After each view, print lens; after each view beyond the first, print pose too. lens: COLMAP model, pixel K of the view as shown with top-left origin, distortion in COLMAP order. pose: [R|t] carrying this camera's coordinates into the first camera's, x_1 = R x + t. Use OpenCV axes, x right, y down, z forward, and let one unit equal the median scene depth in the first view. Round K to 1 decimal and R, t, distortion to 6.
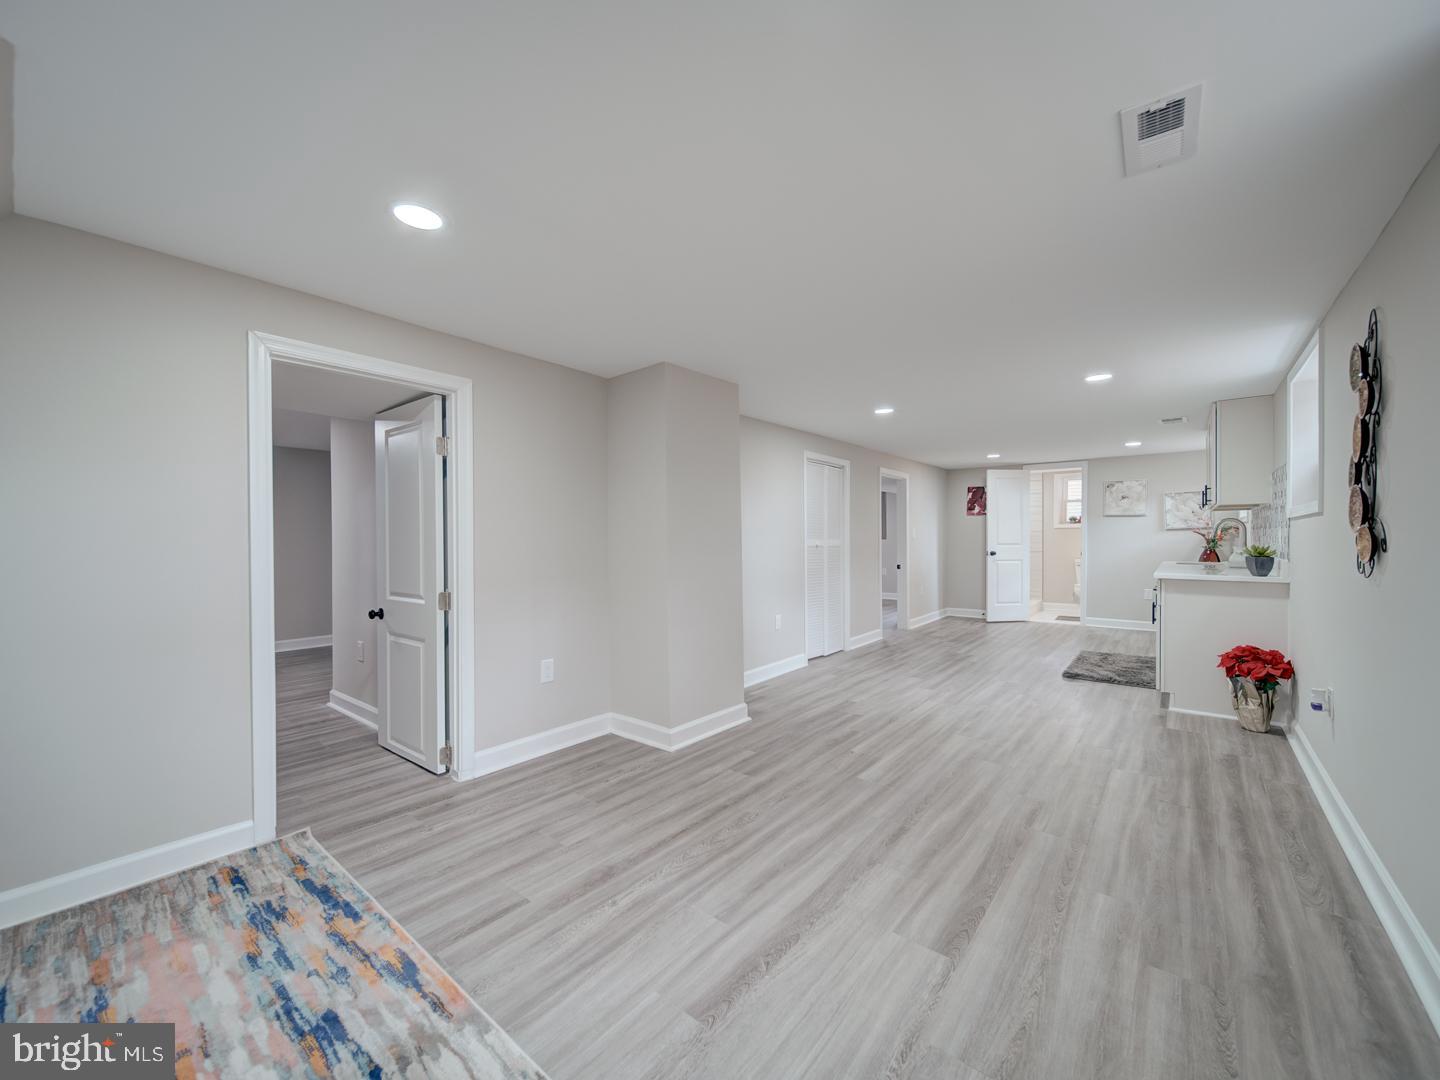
lens RADIAL K [[565.1, 0, 722.6], [0, 565.1, 542.5], [0, 0, 1]] dist [0.002337, -0.000238]
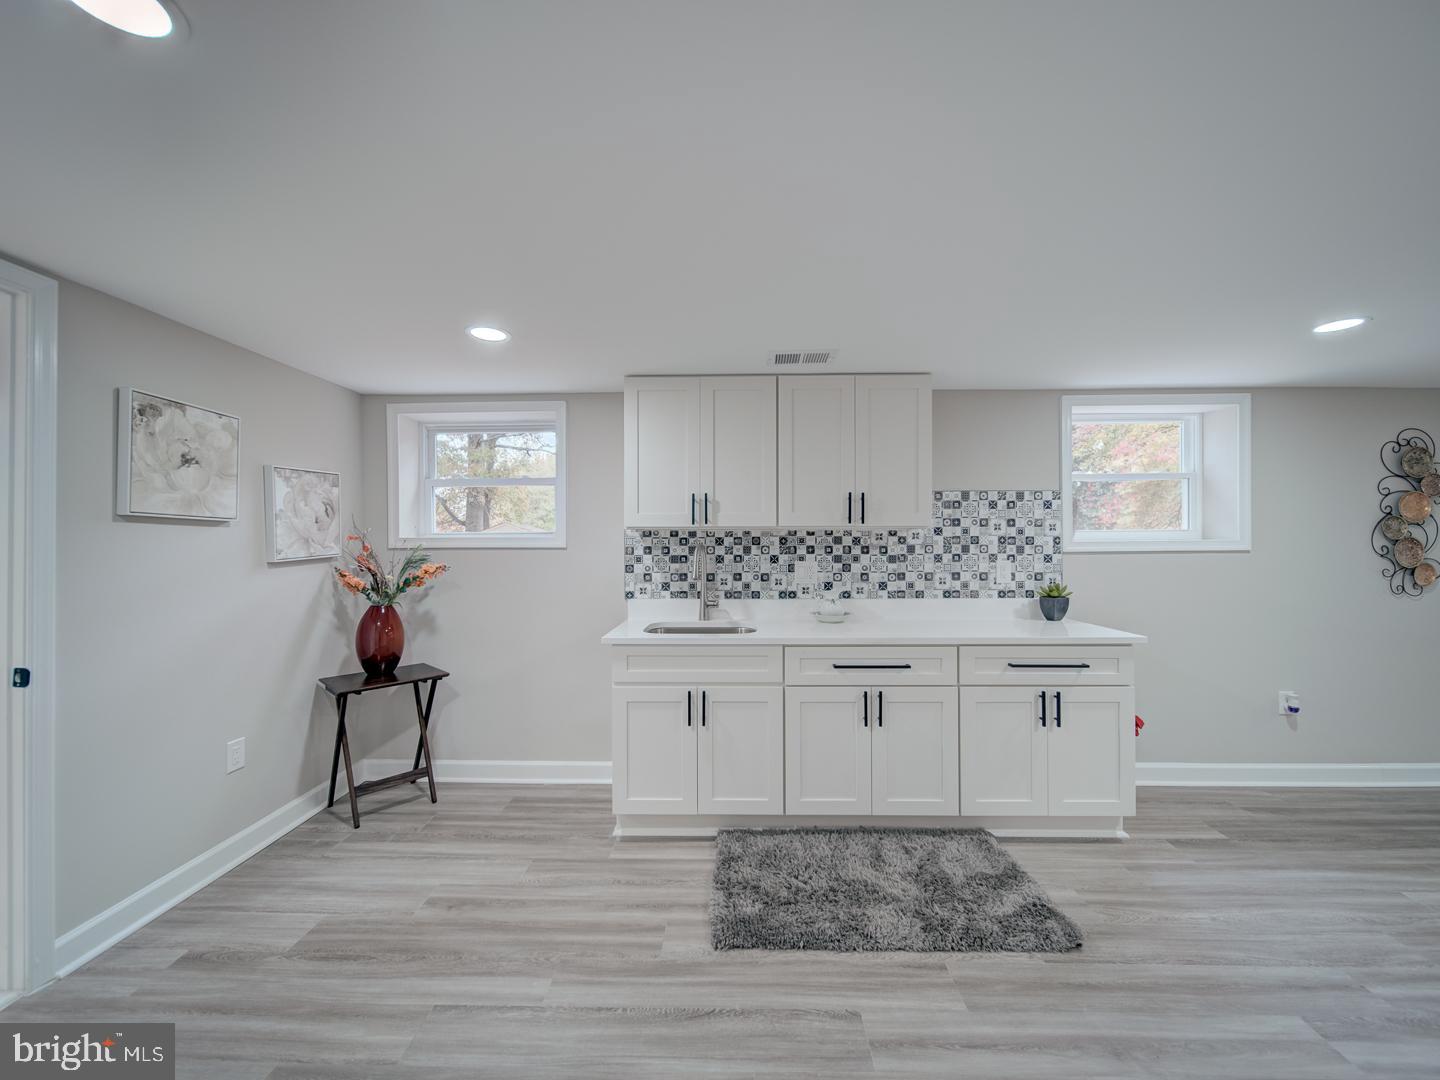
lens RADIAL K [[565.1, 0, 721.2], [0, 565.1, 538.2], [0, 0, 1]] dist [0.002337, -0.000238]
pose [[-0.631570, 0.002194, 0.775316, 0.309497], [0.001156, 0.999998, -0.001887, -0.038635], [-0.775318, -0.000295, -0.631571, 1.002503]]
